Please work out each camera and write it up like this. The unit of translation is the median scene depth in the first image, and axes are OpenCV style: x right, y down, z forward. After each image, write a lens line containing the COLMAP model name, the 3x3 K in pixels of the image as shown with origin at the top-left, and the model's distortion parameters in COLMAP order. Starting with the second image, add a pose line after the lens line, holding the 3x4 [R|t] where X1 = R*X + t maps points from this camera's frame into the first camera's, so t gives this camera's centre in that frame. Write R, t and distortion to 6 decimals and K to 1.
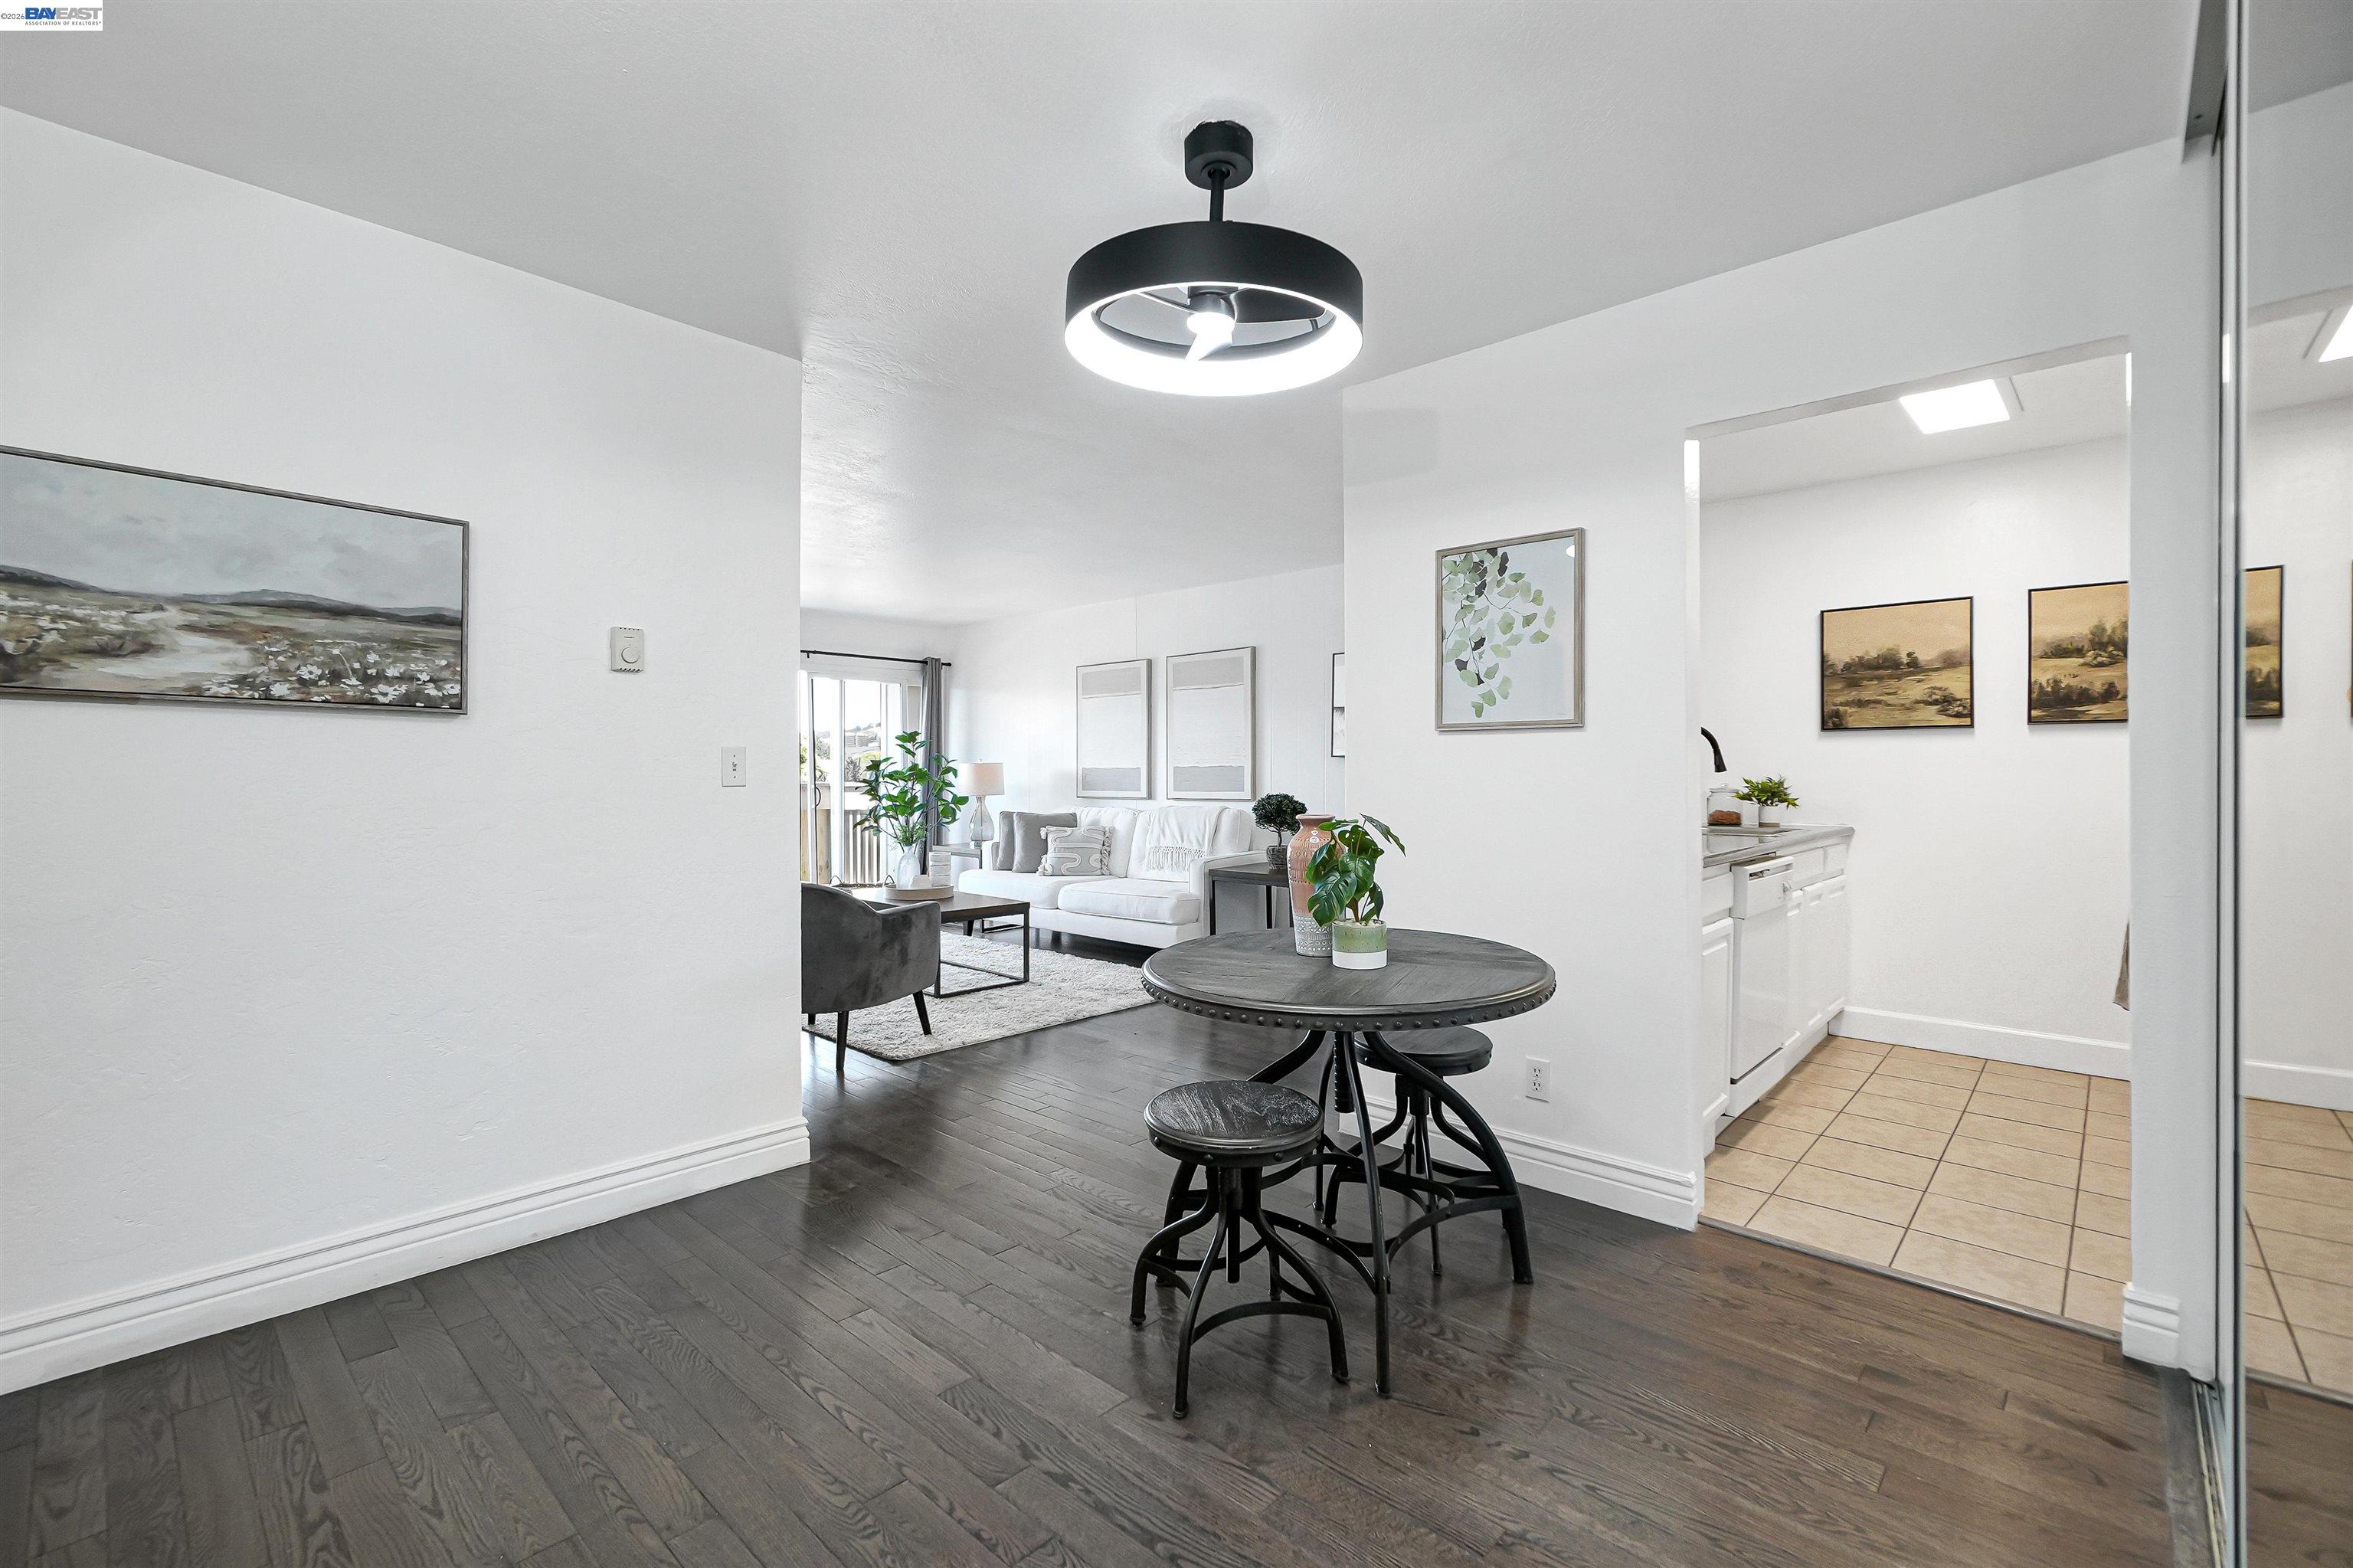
lens RADIAL K [[1017.0, 0, 1172.6], [0, 1017.0, 782.1], [0, 0, 1]] dist [-0.004371, -0.000165]
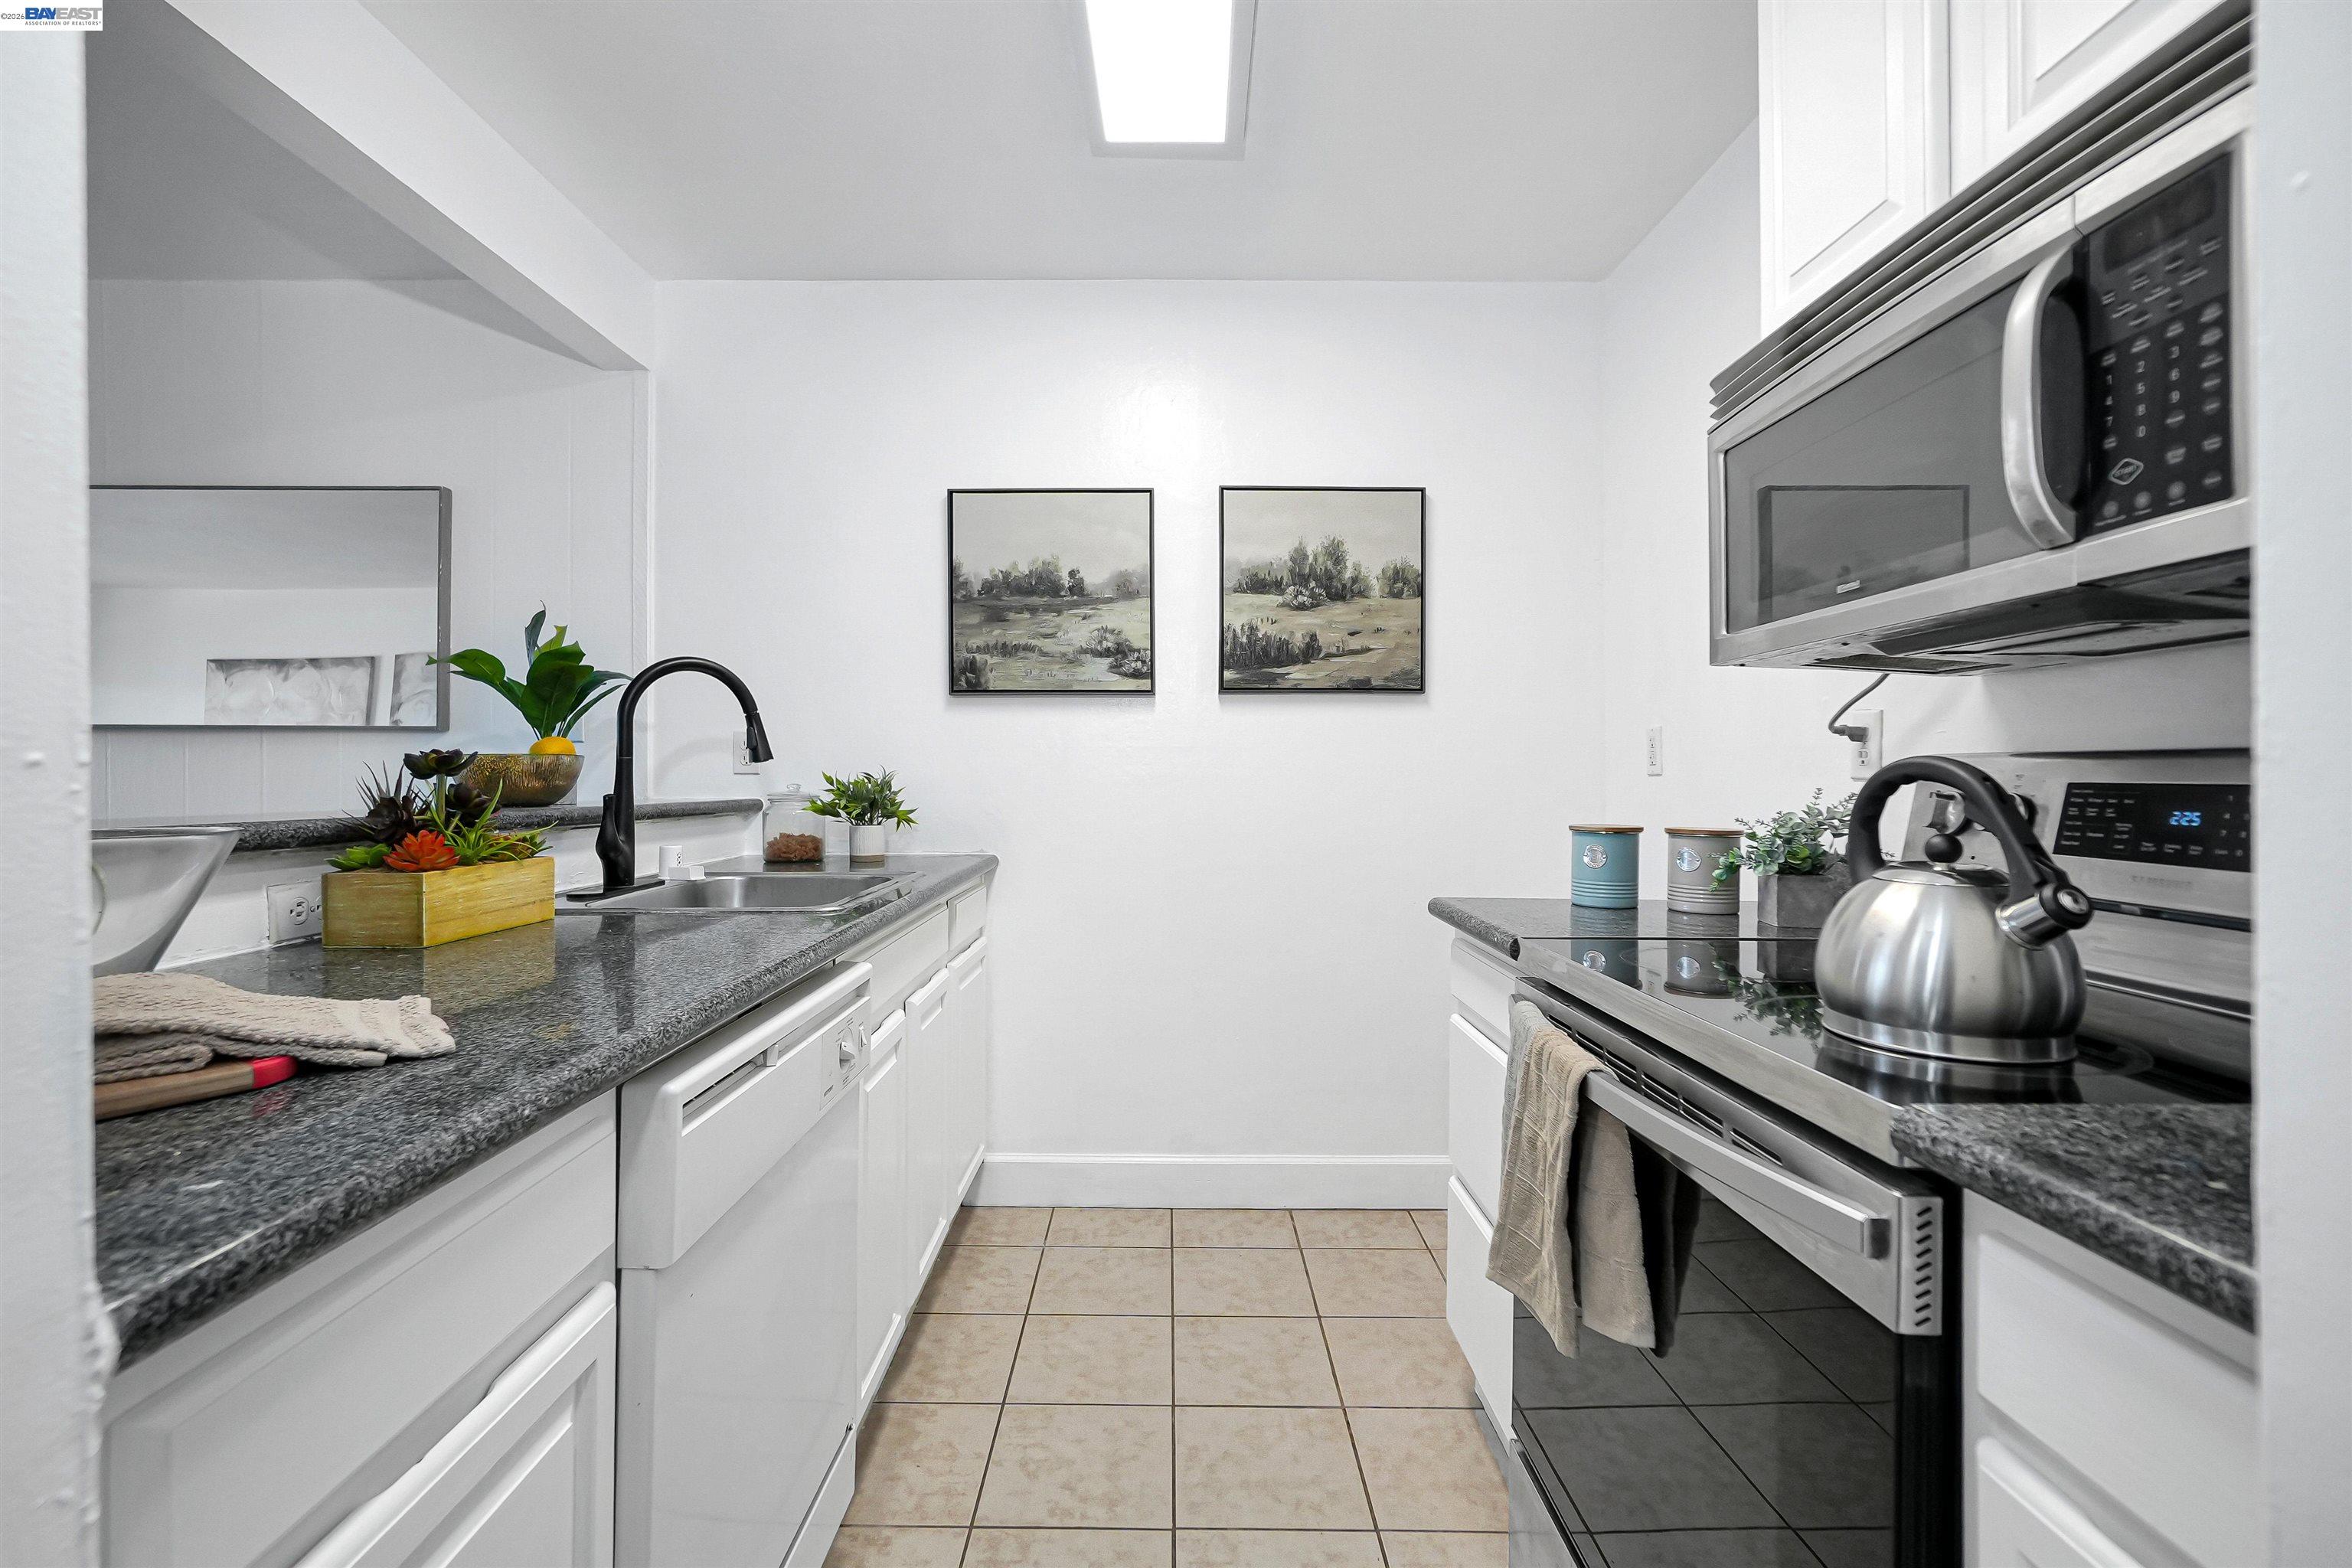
lens RADIAL K [[1016.6, 0, 1178.7], [0, 1016.6, 773.4], [0, 0, 1]] dist [-0.004371, -0.000165]
pose [[0.739639, -0.002305, 0.673000, 0.358024], [0.005317, 0.999983, -0.002419, -0.002391], [-0.672983, 0.005367, 0.739638, 0.500088]]
